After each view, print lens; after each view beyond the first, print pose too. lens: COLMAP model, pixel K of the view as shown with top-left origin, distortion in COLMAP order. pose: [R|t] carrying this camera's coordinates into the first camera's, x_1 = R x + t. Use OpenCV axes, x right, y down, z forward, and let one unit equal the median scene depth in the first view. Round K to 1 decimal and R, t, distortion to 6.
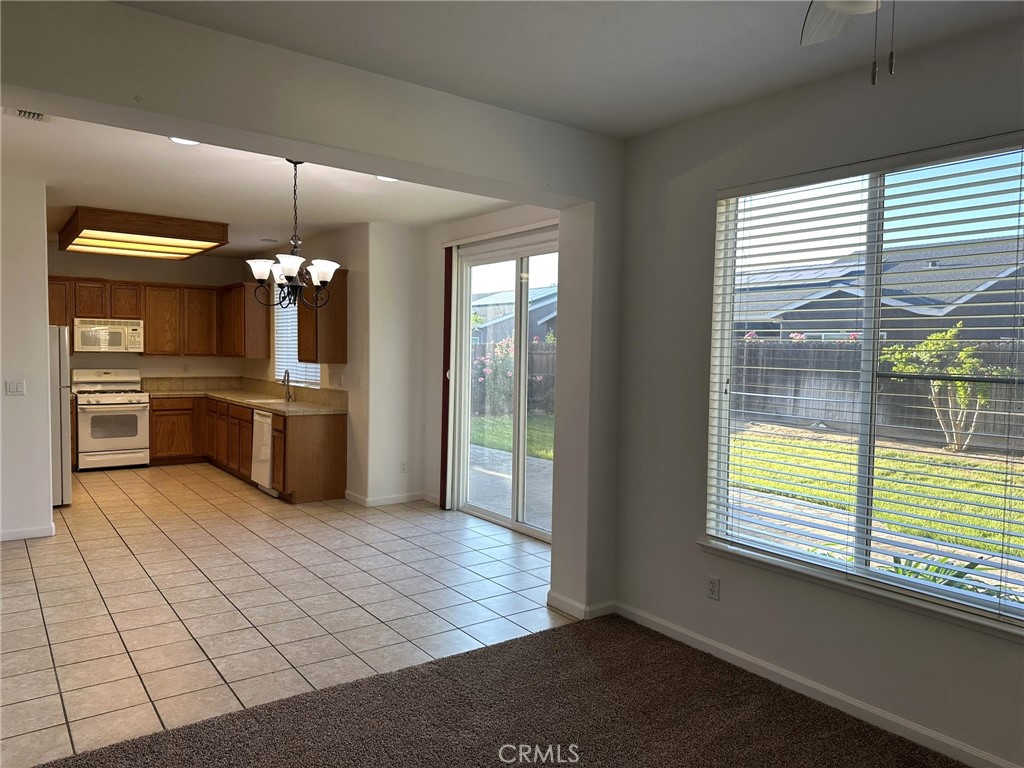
lens RADIAL K [[724.0, 0, 504.0], [0, 724.0, 383.6], [0, 0, 1]] dist [0.041724, -0.008369]
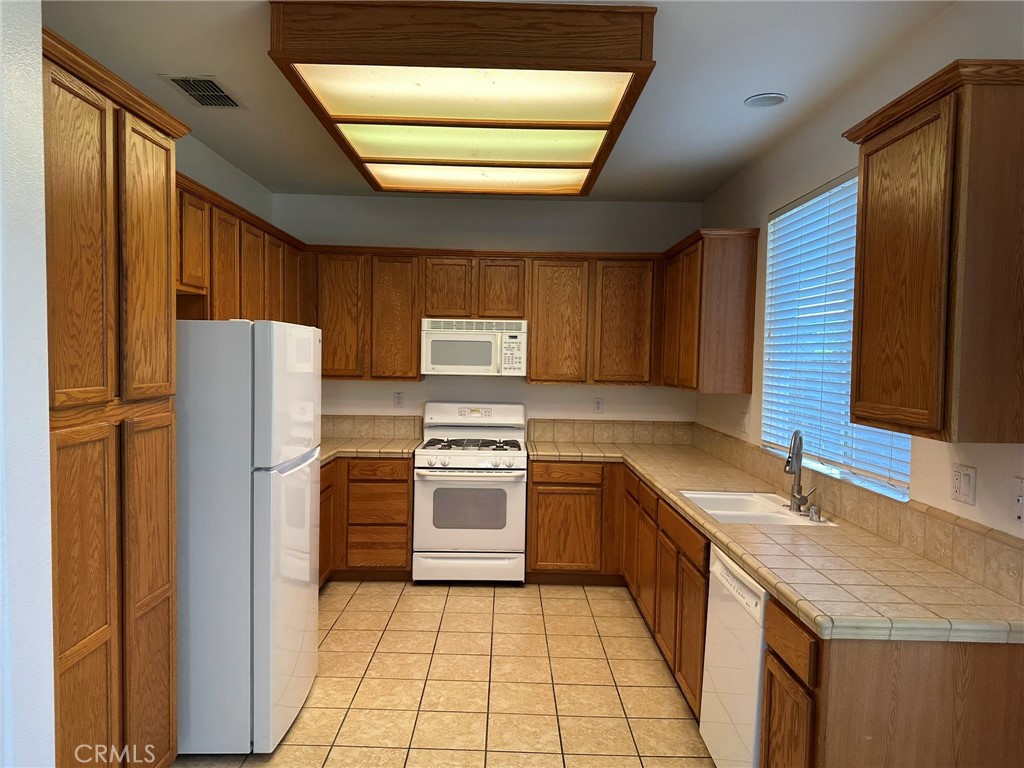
lens RADIAL K [[724.0, 0, 503.9], [0, 724.0, 383.9], [0, 0, 1]] dist [0.041724, -0.008369]
pose [[0.813019, 0.023700, -0.581755, -0.184886], [-0.035215, 0.999344, -0.008502, -0.032425], [0.581171, 0.027399, 0.813320, 0.545526]]
